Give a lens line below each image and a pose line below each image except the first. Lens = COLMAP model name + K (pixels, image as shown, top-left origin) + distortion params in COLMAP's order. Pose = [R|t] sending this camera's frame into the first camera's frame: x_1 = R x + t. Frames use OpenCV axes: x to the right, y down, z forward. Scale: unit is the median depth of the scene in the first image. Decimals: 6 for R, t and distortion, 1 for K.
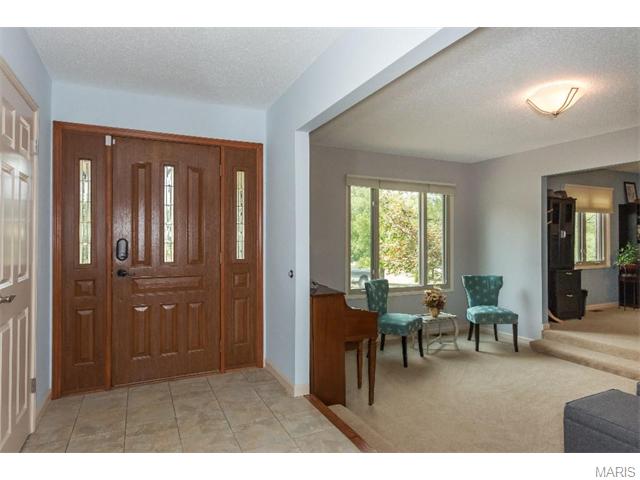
lens RADIAL K [[382.2, 0, 320.5], [0, 382.2, 235.7], [0, 0, 1]] dist [0.003288, 0.000715]
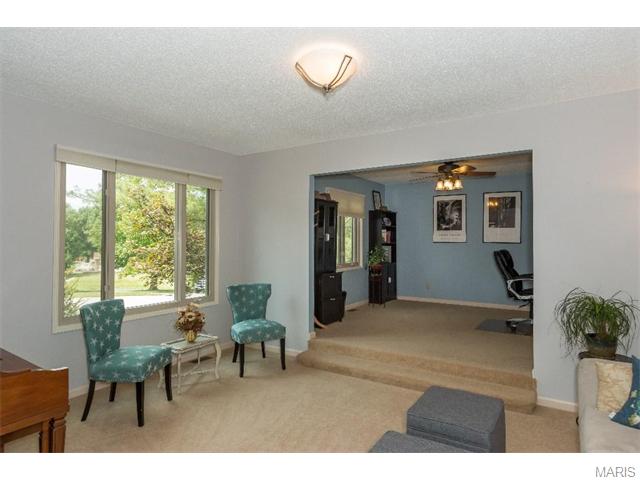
lens RADIAL K [[382.2, 0, 320.5], [0, 382.2, 235.7], [0, 0, 1]] dist [0.003288, 0.000715]
pose [[0.847075, 0.008838, 0.531400, 0.101306], [-0.006117, 0.999958, -0.006879, -0.000922], [-0.531439, 0.002577, 0.847093, 0.186630]]
